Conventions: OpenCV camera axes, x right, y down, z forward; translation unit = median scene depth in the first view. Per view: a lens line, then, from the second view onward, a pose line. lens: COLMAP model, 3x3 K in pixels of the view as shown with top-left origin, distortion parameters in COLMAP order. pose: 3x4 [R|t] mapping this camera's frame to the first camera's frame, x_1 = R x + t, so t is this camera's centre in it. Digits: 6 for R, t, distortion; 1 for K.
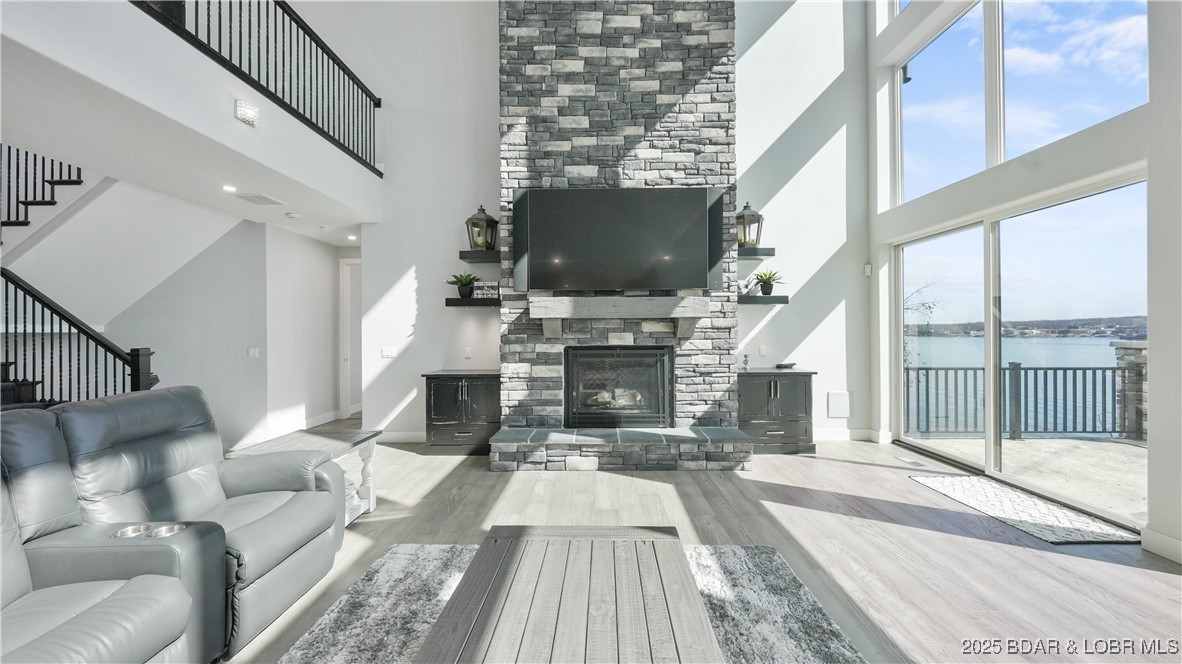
lens RADIAL K [[407.8, 0, 591.8], [0, 407.8, 329.7], [0, 0, 1]] dist [-0.000933, 0.000121]
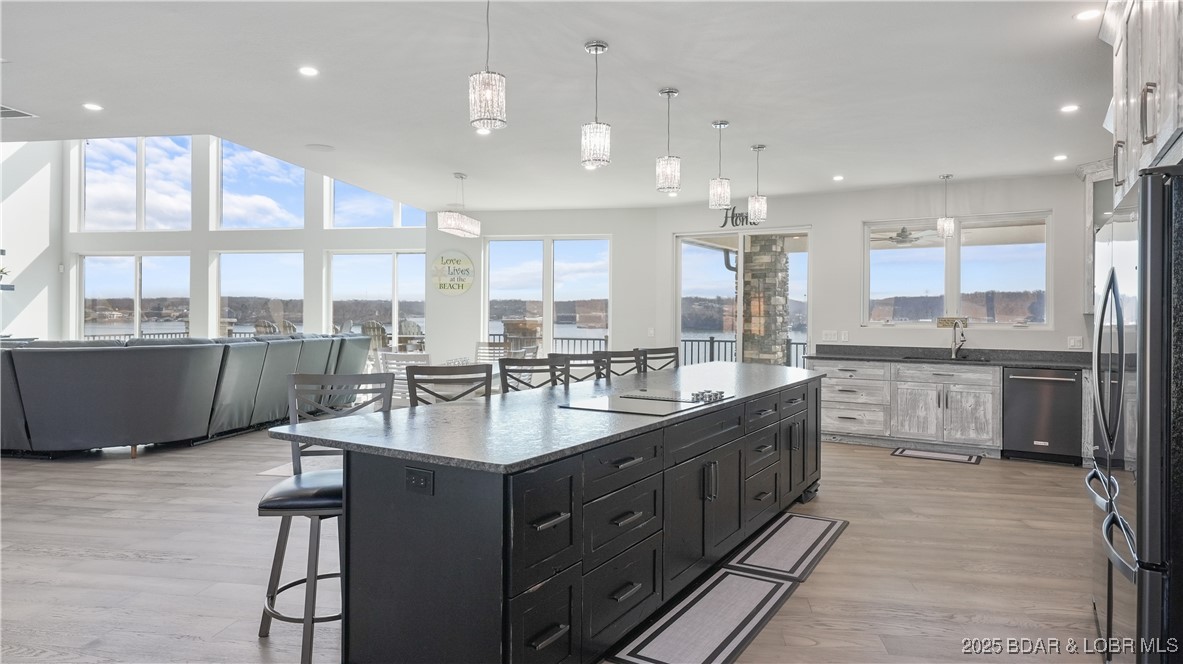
lens RADIAL K [[702.4, 0, 593.6], [0, 702.4, 313.1], [0, 0, 1]] dist [0.001736, 0.000399]
pose [[0.146184, 0.006767, 0.989234, -1.737591], [-0.011386, 0.999922, -0.005158, 0.003903], [-0.989192, -0.010509, 0.146249, -1.418713]]
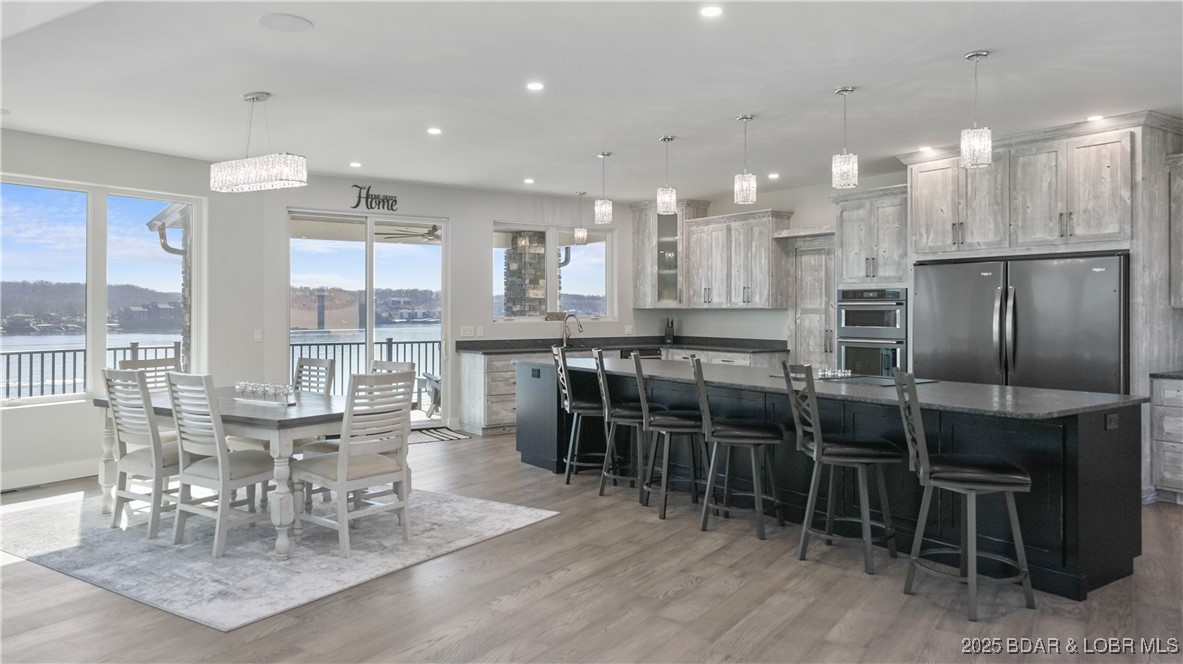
lens RADIAL K [[821.5, 0, 592.2], [0, 821.5, 311.0], [0, 0, 1]] dist [0.000745, -0.000301]
pose [[-0.847000, 0.005525, 0.531564, -1.247614], [0.002862, 0.999979, -0.005833, 0.006004], [-0.531585, -0.003419, -0.846998, -0.128190]]
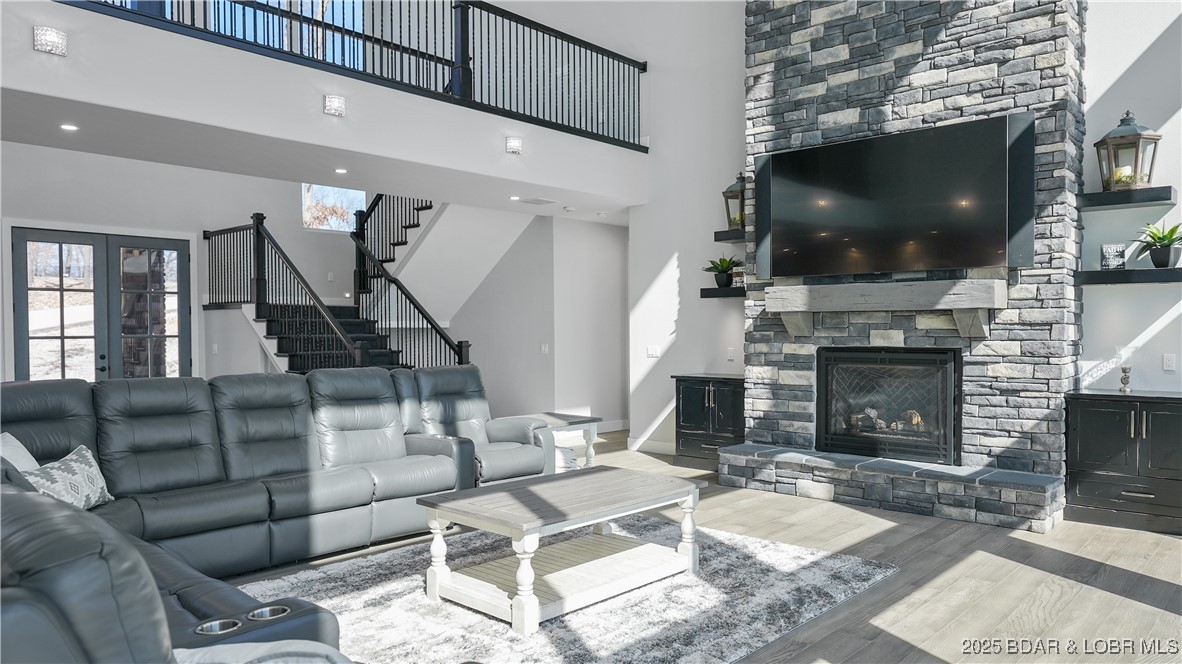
lens RADIAL K [[803.4, 0, 597.2], [0, 803.4, 351.5], [0, 0, 1]] dist [0.003569, 0.000824]
pose [[0.752057, 0.022706, -0.658707, 0.638669], [0.001439, 0.999347, 0.036092, -0.007162], [0.659097, -0.028091, 0.751533, -0.444829]]
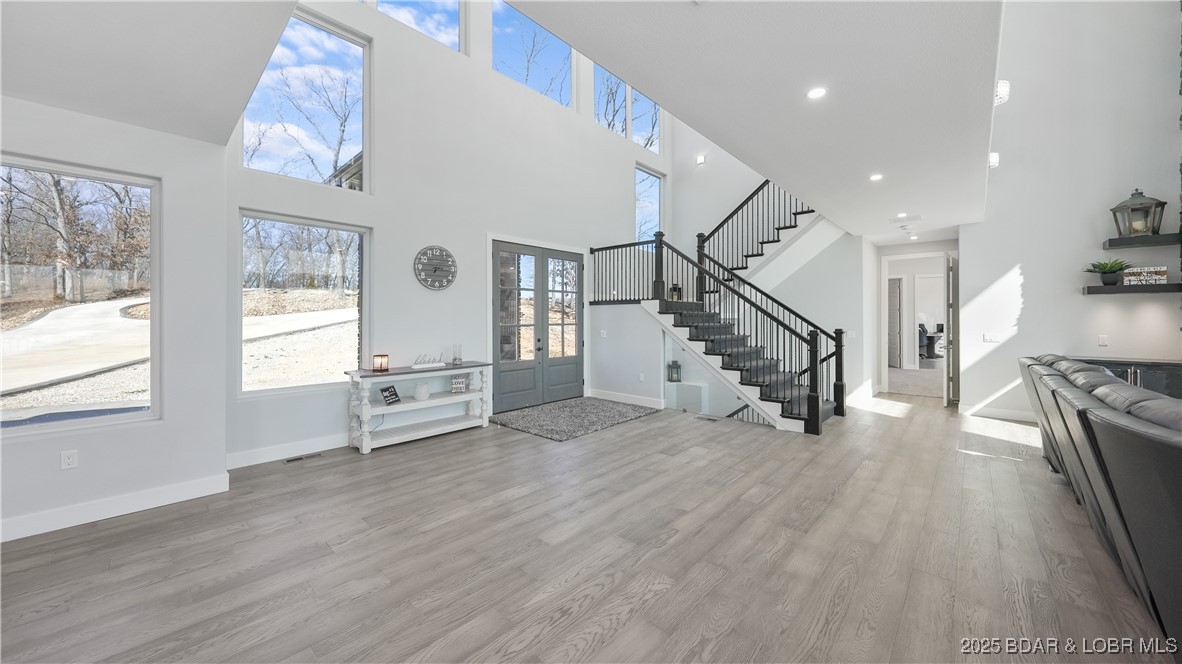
lens RADIAL K [[416.4, 0, 591.9], [0, 416.4, 316.9], [0, 0, 1]] dist [-0.001905, -0.000070]
pose [[0.745039, 0.002052, -0.667017, -0.640914], [-0.000422, 0.999997, 0.002606, -0.002633], [0.667020, -0.001660, 0.745038, -0.668341]]
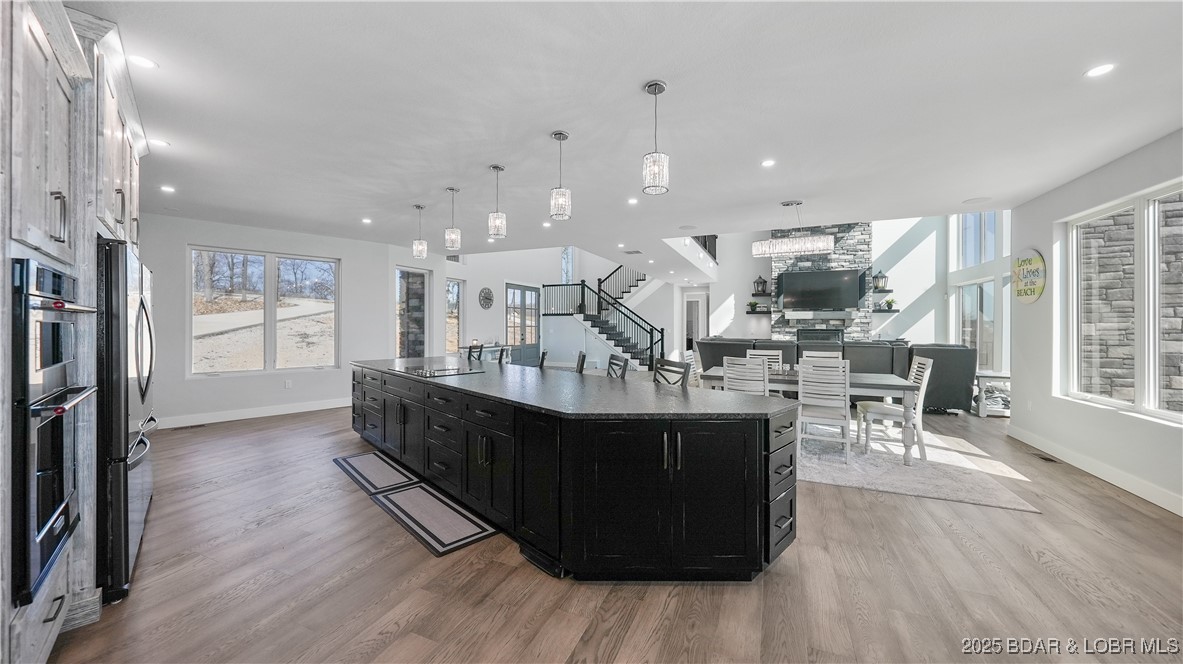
lens RADIAL K [[414.5, 0, 593.8], [0, 414.5, 325.2], [0, 0, 1]] dist [-0.002406, -0.000094]
pose [[0.923999, 0.006971, -0.382330, -0.262947], [-0.003551, 0.999947, 0.009652, -0.007590], [0.382377, -0.007561, 0.923975, -2.063397]]
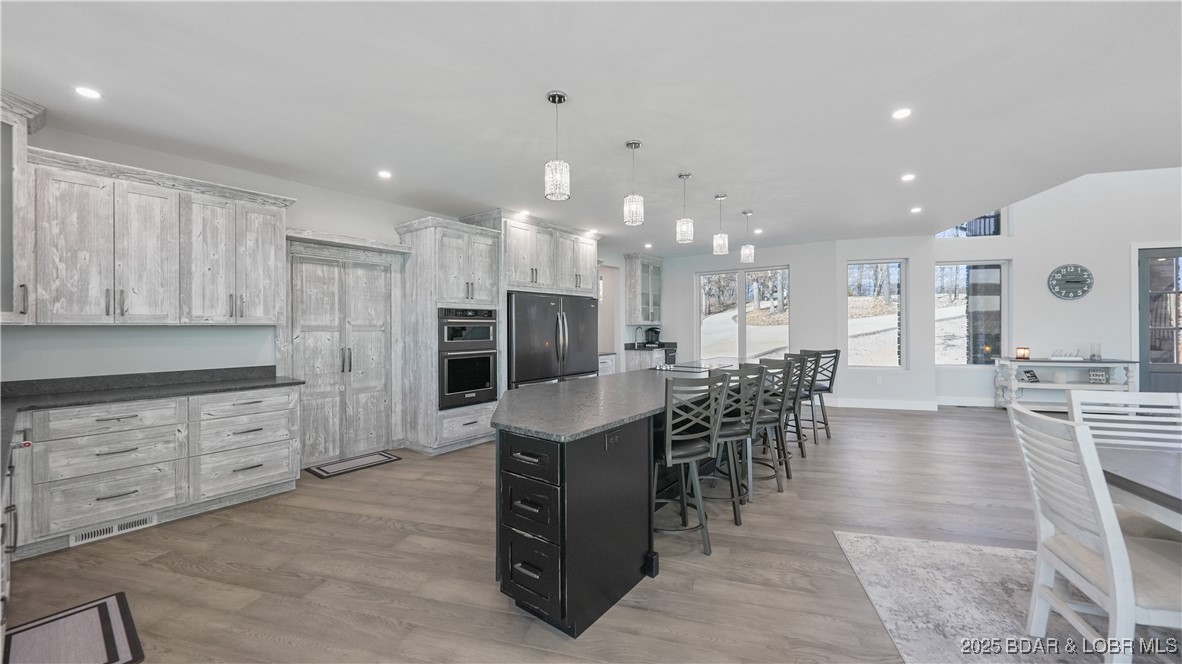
lens RADIAL K [[436.9, 0, 594.5], [0, 436.9, 326.2], [0, 0, 1]] dist [-0.000535, 0.000074]
pose [[-0.250829, 0.007406, -0.968003, 0.166148], [0.010942, 0.999929, 0.004815, -0.006789], [0.967969, -0.009384, -0.250893, -1.329535]]
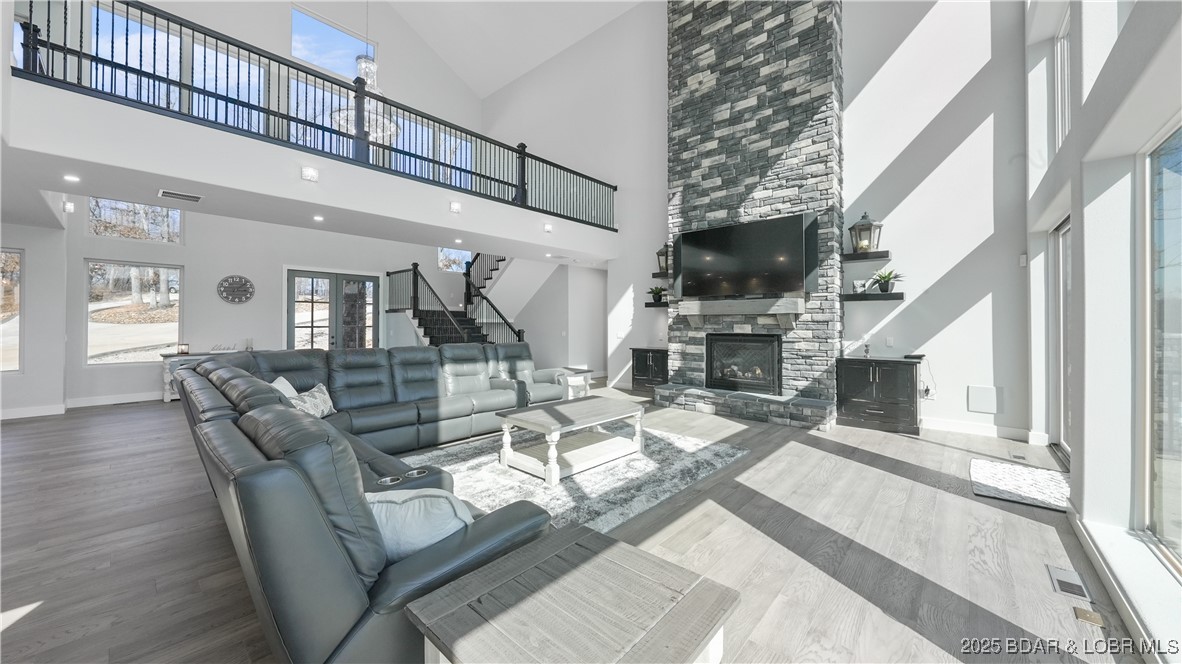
lens RADIAL K [[418.8, 0, 591.5], [0, 418.8, 320.7], [0, 0, 1]] dist [-0.001736, 0.000053]
pose [[0.752660, 0.002478, -0.658405, 0.635696], [-0.001991, 0.999997, 0.001487, -0.007089], [0.658407, 0.000191, 0.752662, -0.440730]]
